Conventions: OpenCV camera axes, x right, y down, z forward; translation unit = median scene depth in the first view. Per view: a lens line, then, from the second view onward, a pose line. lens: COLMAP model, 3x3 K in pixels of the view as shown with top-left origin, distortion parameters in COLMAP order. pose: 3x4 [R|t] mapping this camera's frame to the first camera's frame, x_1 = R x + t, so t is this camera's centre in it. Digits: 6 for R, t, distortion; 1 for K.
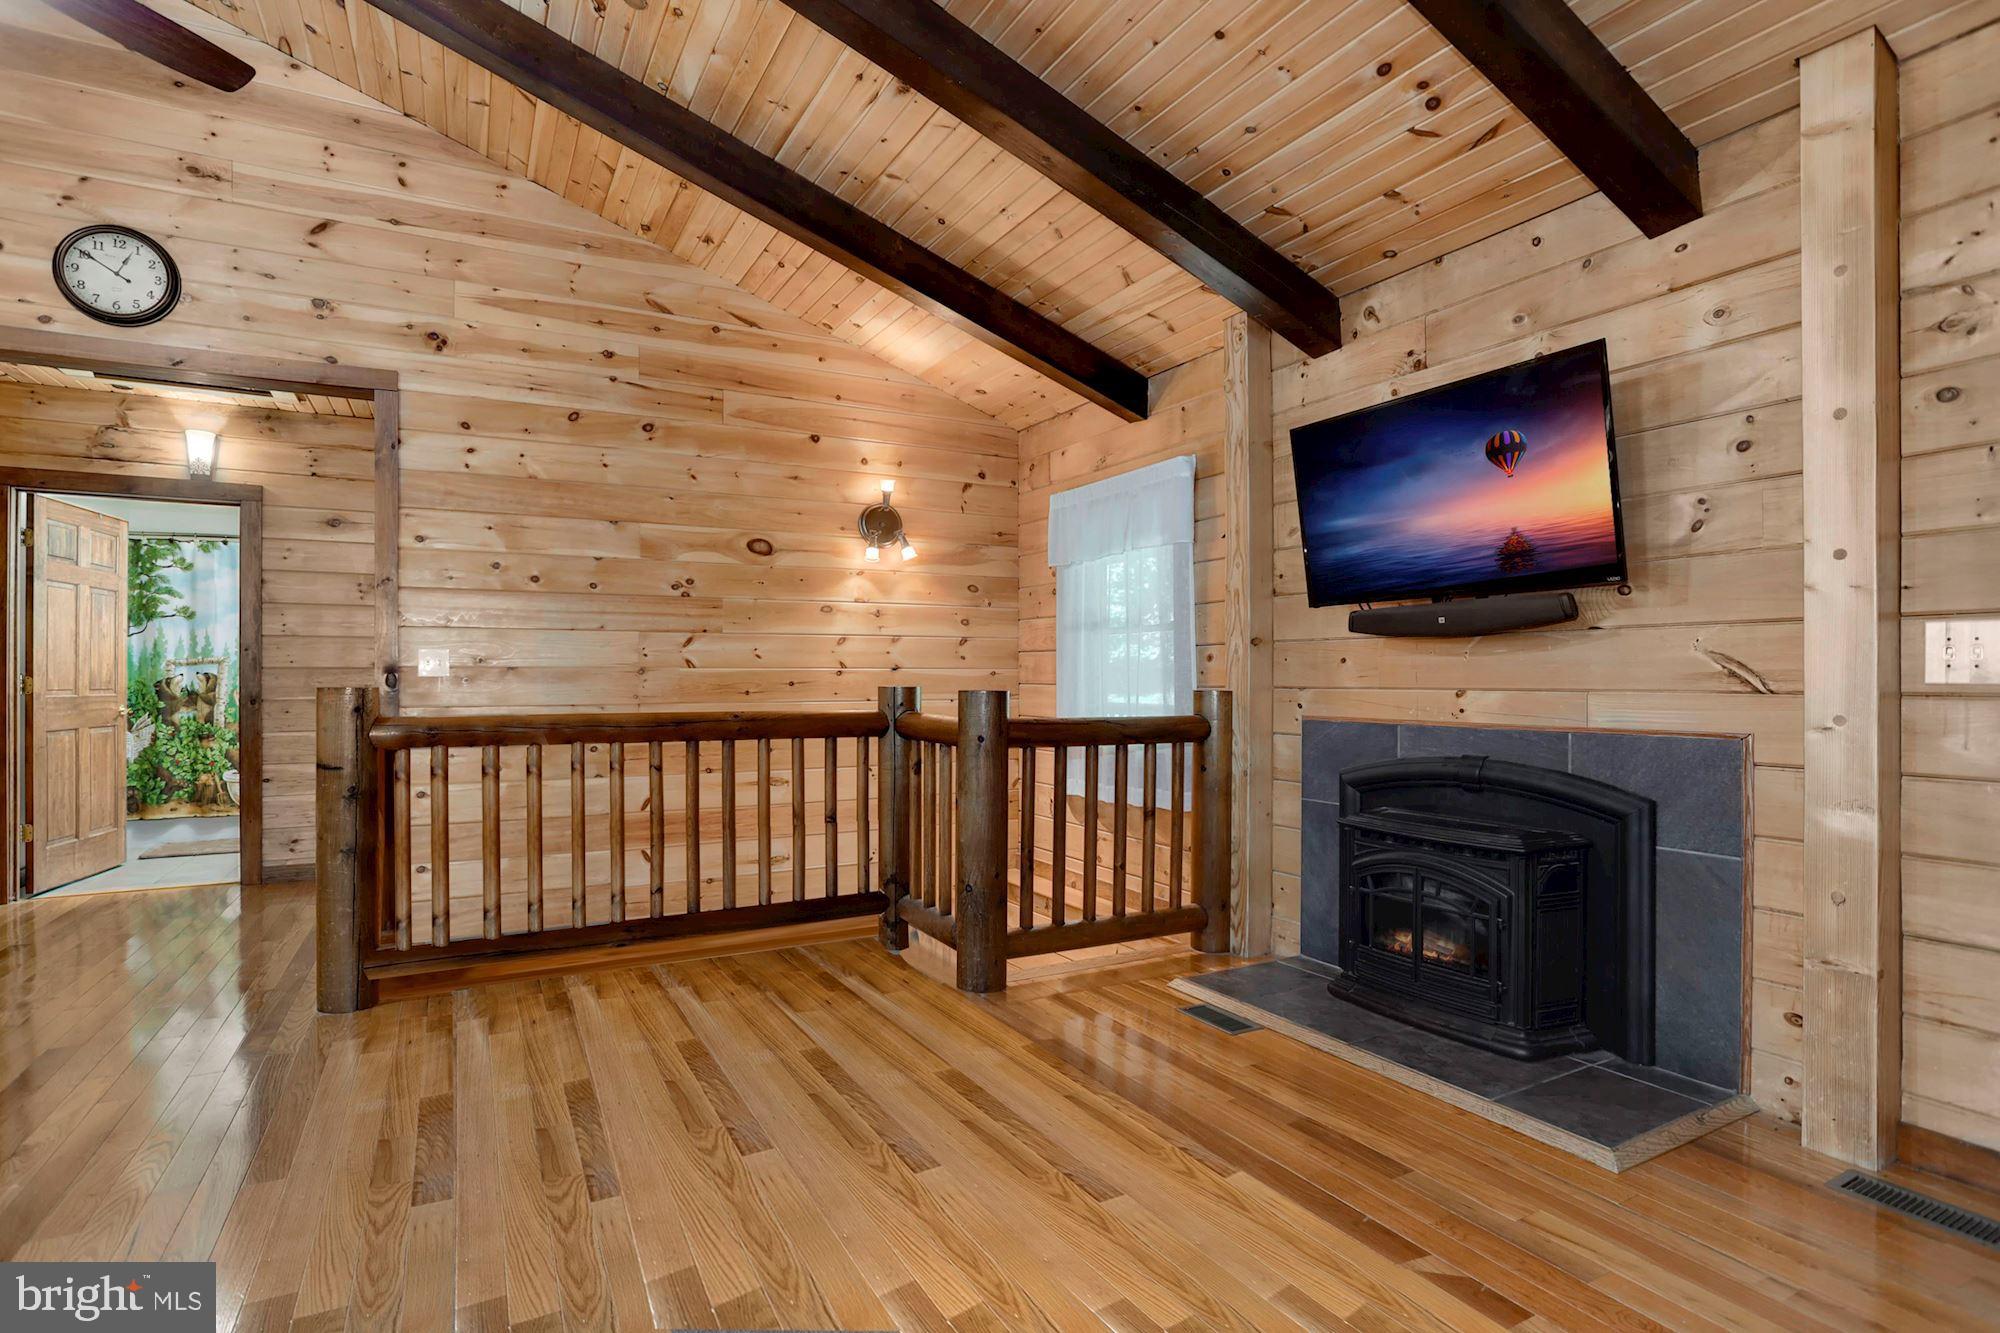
lens RADIAL K [[986.9, 0, 971.7], [0, 986.9, 650.4], [0, 0, 1]] dist [-0.059598, 0.025241]
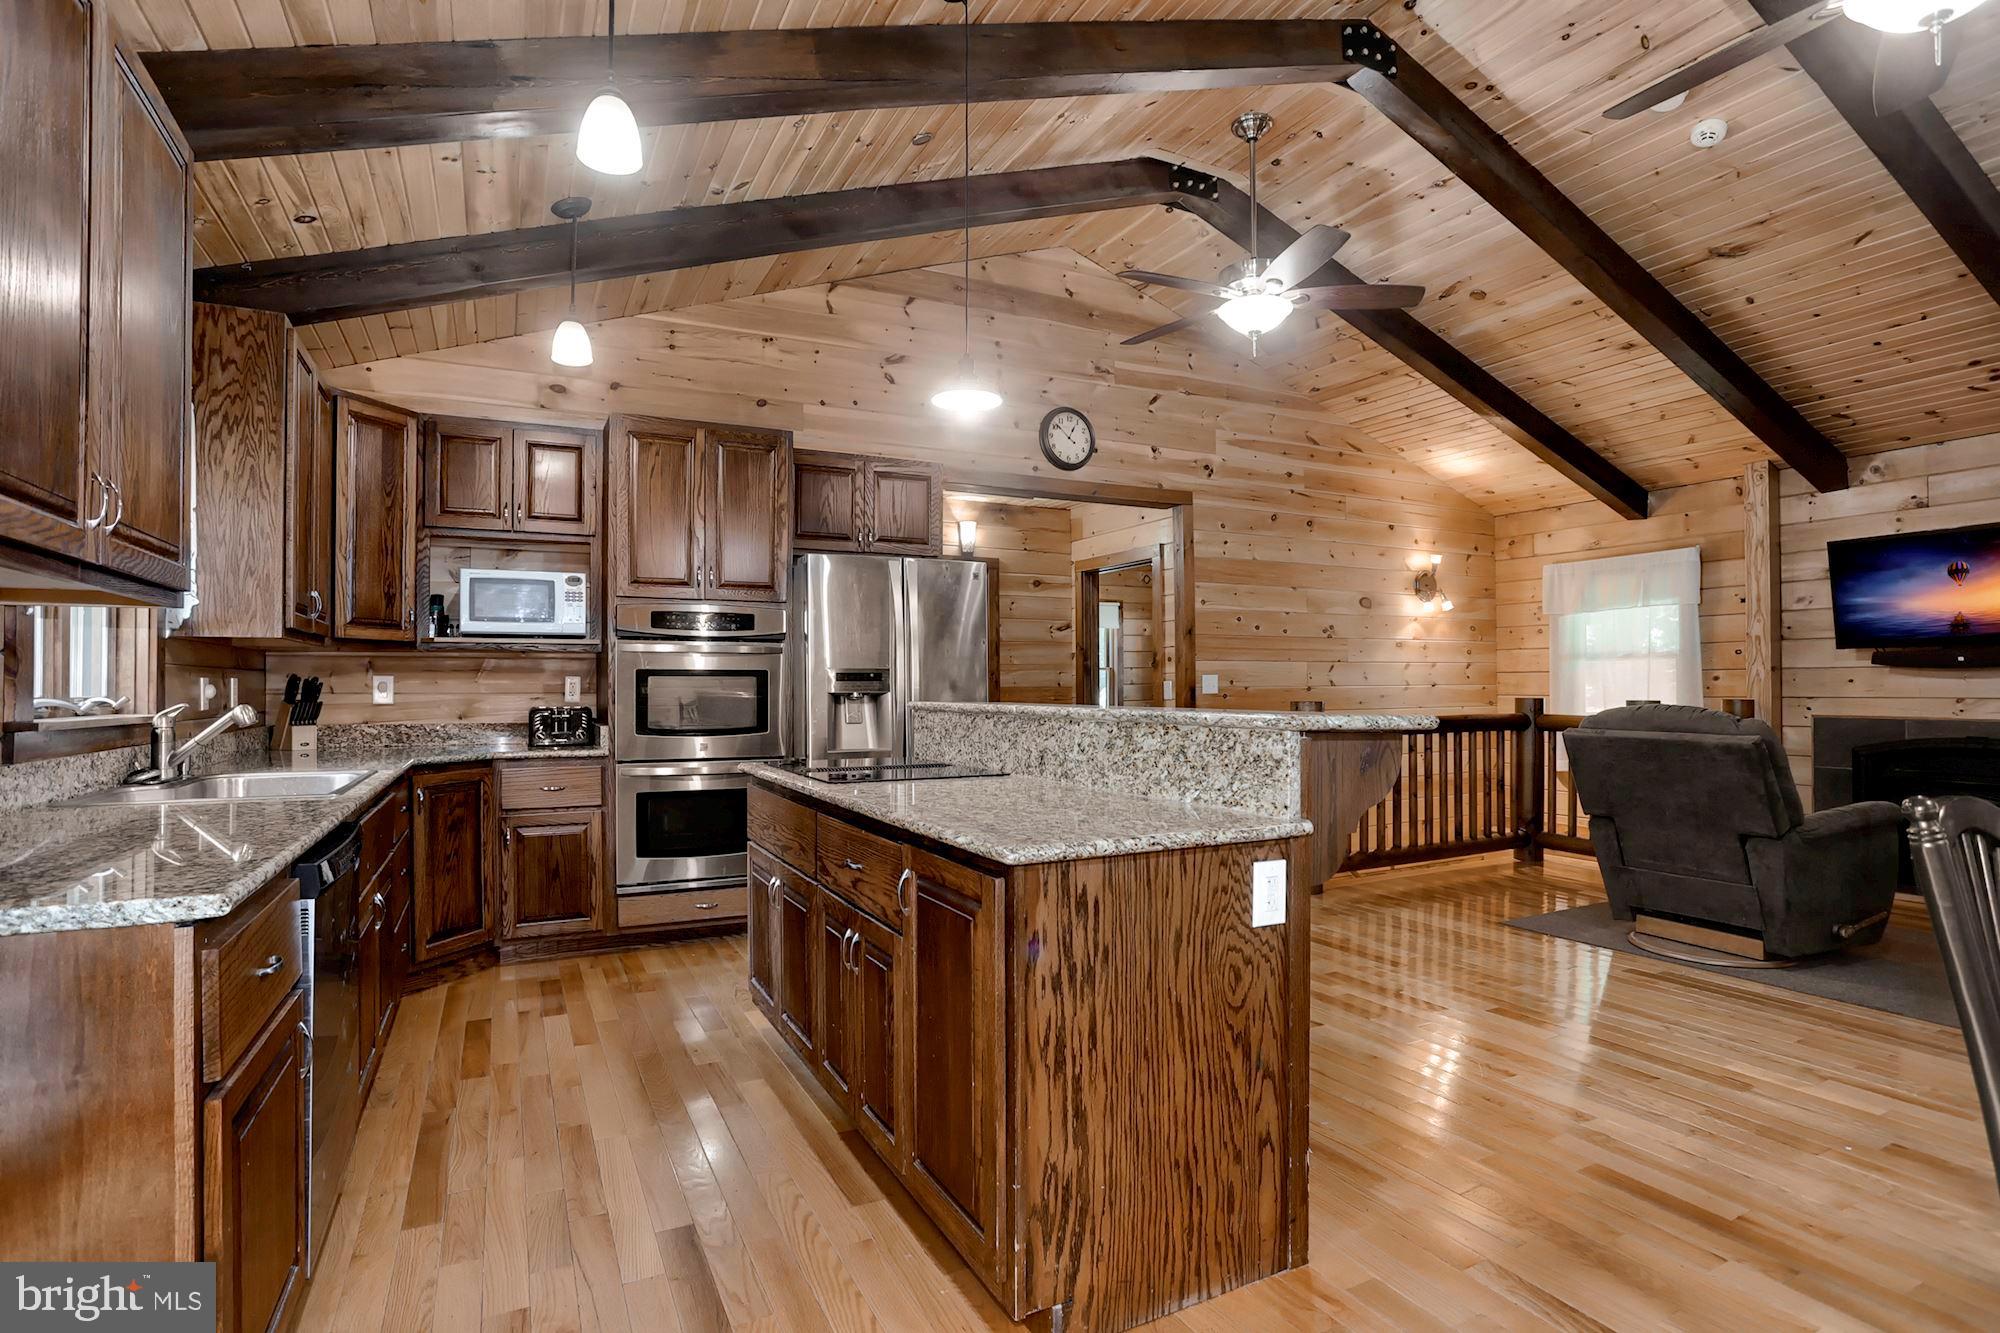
lens RADIAL K [[986.9, 0, 968.1], [0, 986.9, 661.9], [0, 0, 1]] dist [-0.059598, 0.025241]
pose [[0.999392, -0.002959, -0.034740, -0.870229], [0.002937, 0.999995, -0.000699, -0.021160], [0.034742, 0.000597, 0.999396, -0.540388]]
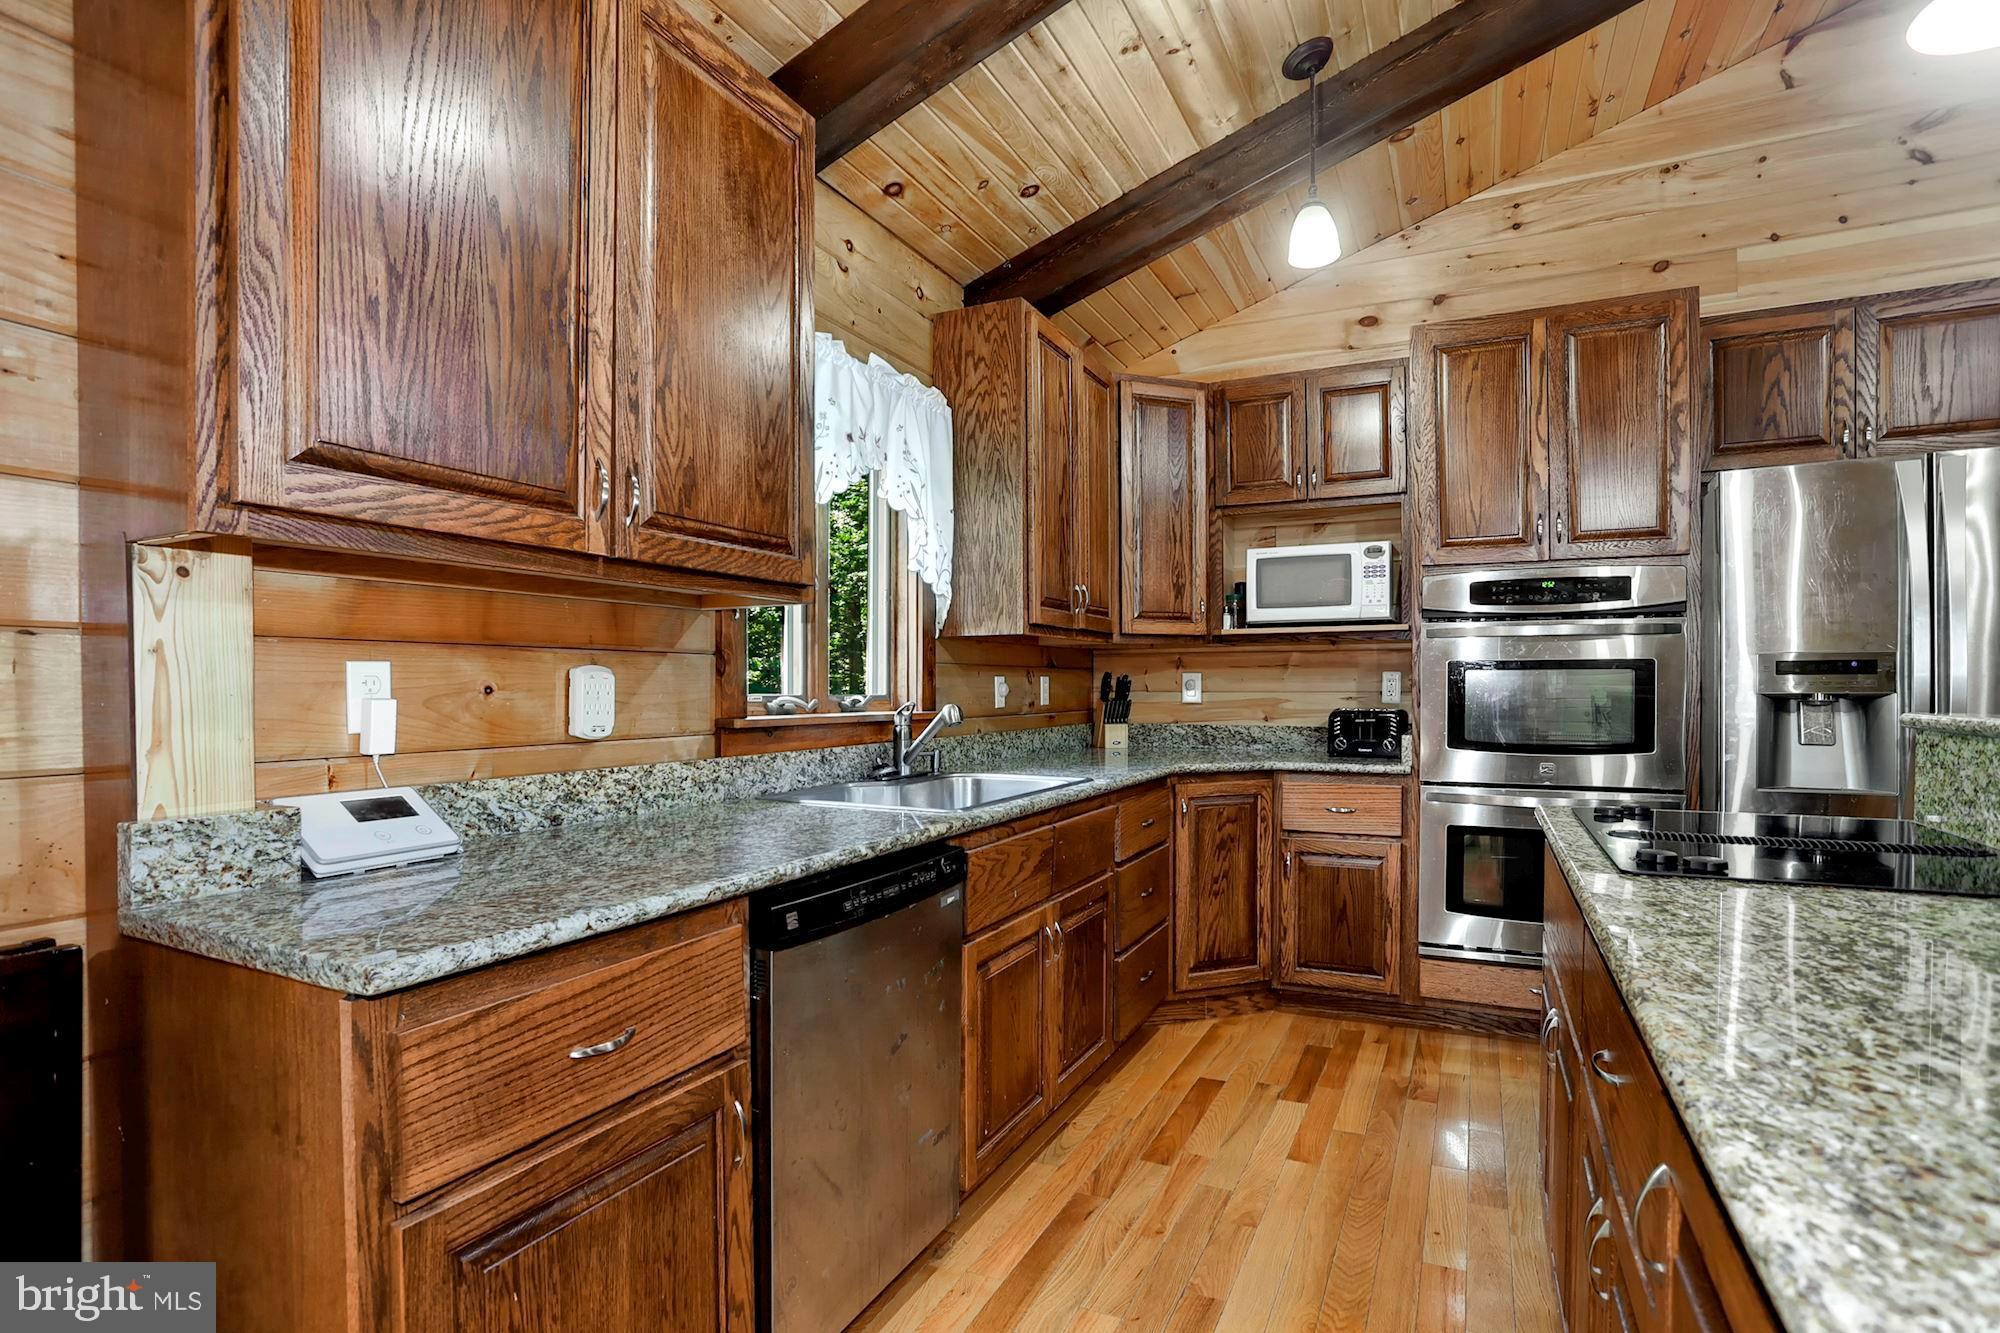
lens RADIAL K [[986.9, 0, 998.7], [0, 986.9, 696.1], [0, 0, 1]] dist [-0.059598, 0.025241]
pose [[0.593236, 0.007266, -0.804996, -0.844092], [0.021874, 0.999445, 0.025140, -0.014369], [0.804731, -0.032522, 0.592748, -0.255239]]
